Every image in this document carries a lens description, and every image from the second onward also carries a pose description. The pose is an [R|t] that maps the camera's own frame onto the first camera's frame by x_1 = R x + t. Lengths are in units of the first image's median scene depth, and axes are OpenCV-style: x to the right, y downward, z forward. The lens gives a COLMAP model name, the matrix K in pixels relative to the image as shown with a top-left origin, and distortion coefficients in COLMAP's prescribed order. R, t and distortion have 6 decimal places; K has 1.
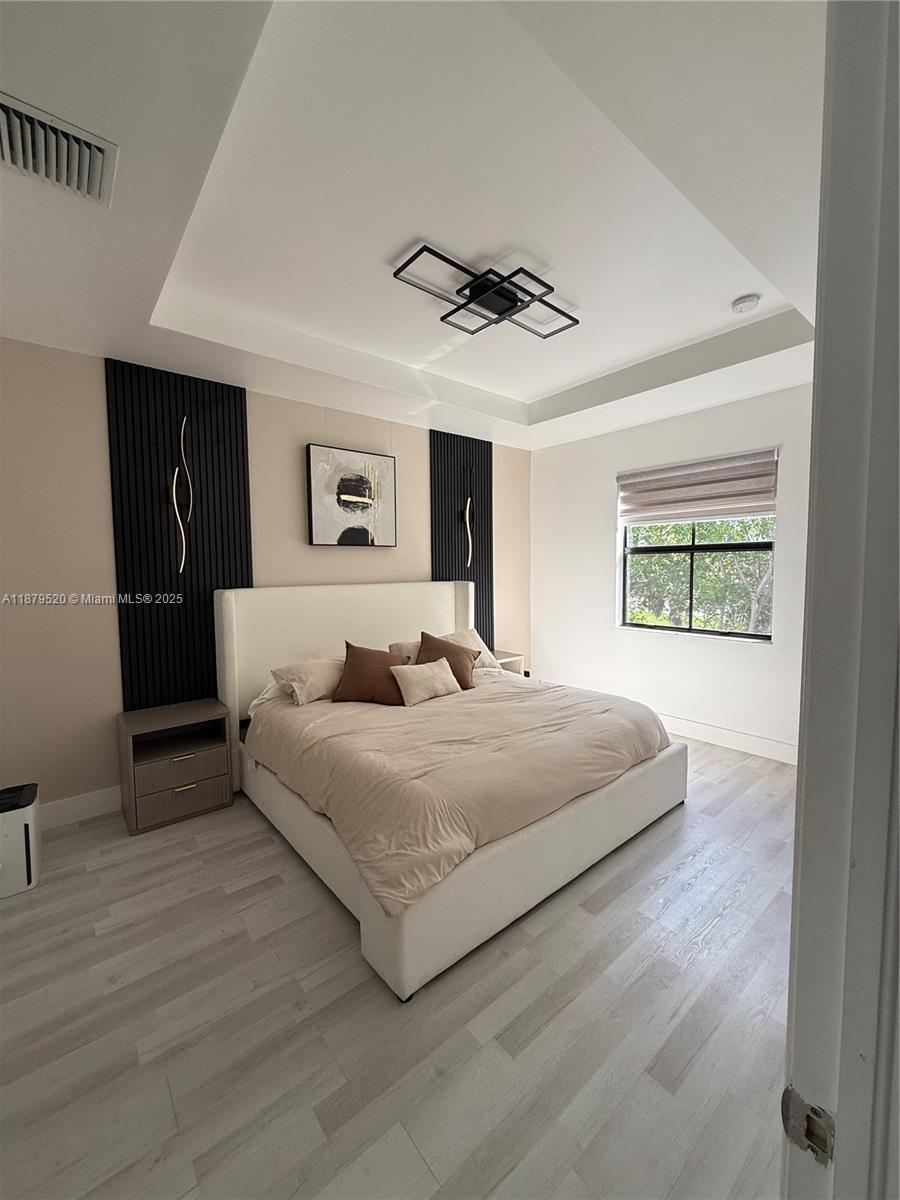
lens RADIAL K [[474.2, 0, 449.6], [0, 474.2, 596.6], [0, 0, 1]] dist [-0.003882, 0.000269]
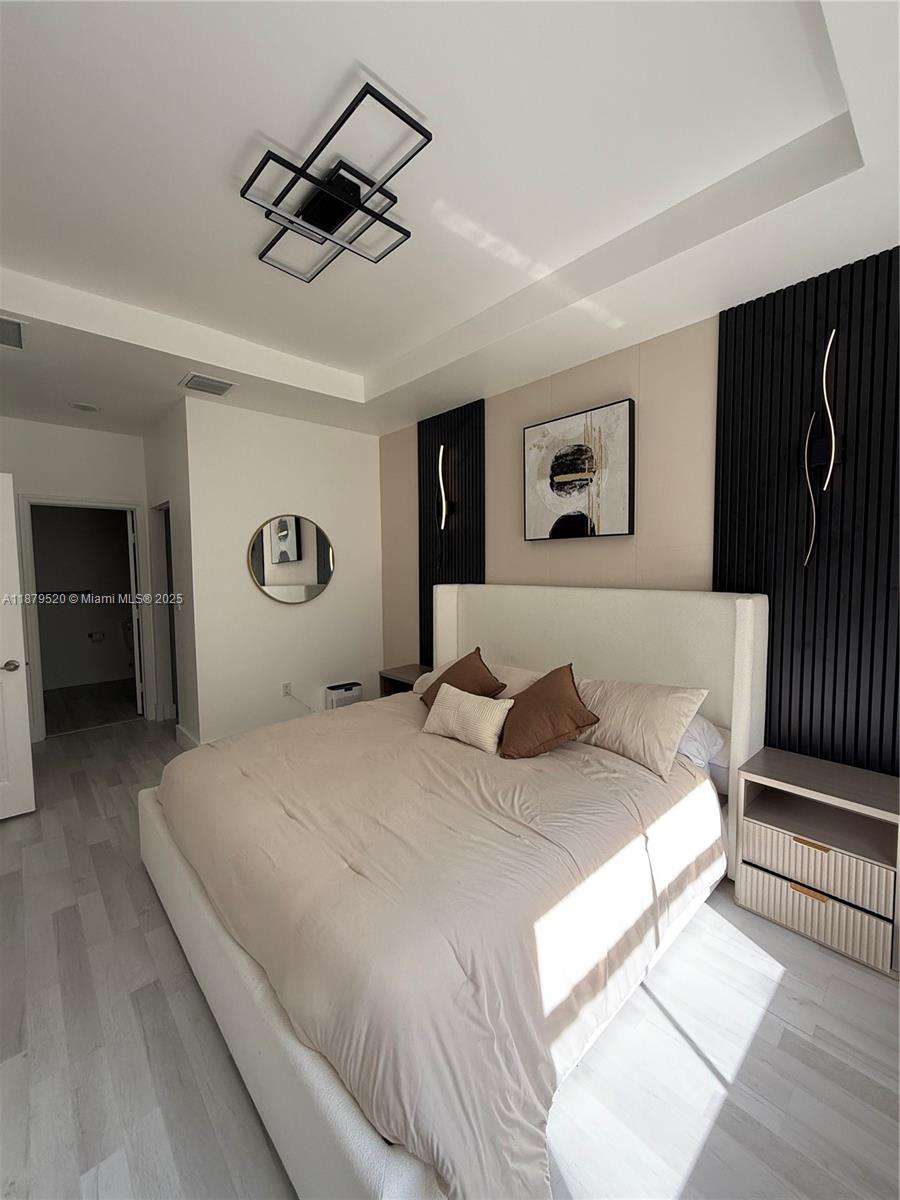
lens RADIAL K [[474.2, 0, 444.5], [0, 474.2, 598.4], [0, 0, 1]] dist [-0.003882, 0.000269]
pose [[0.053111, 0.068168, -0.996259, 0.592329], [-0.062845, 0.995918, 0.064795, -0.047403], [0.996609, 0.059168, 0.057178, 0.782950]]
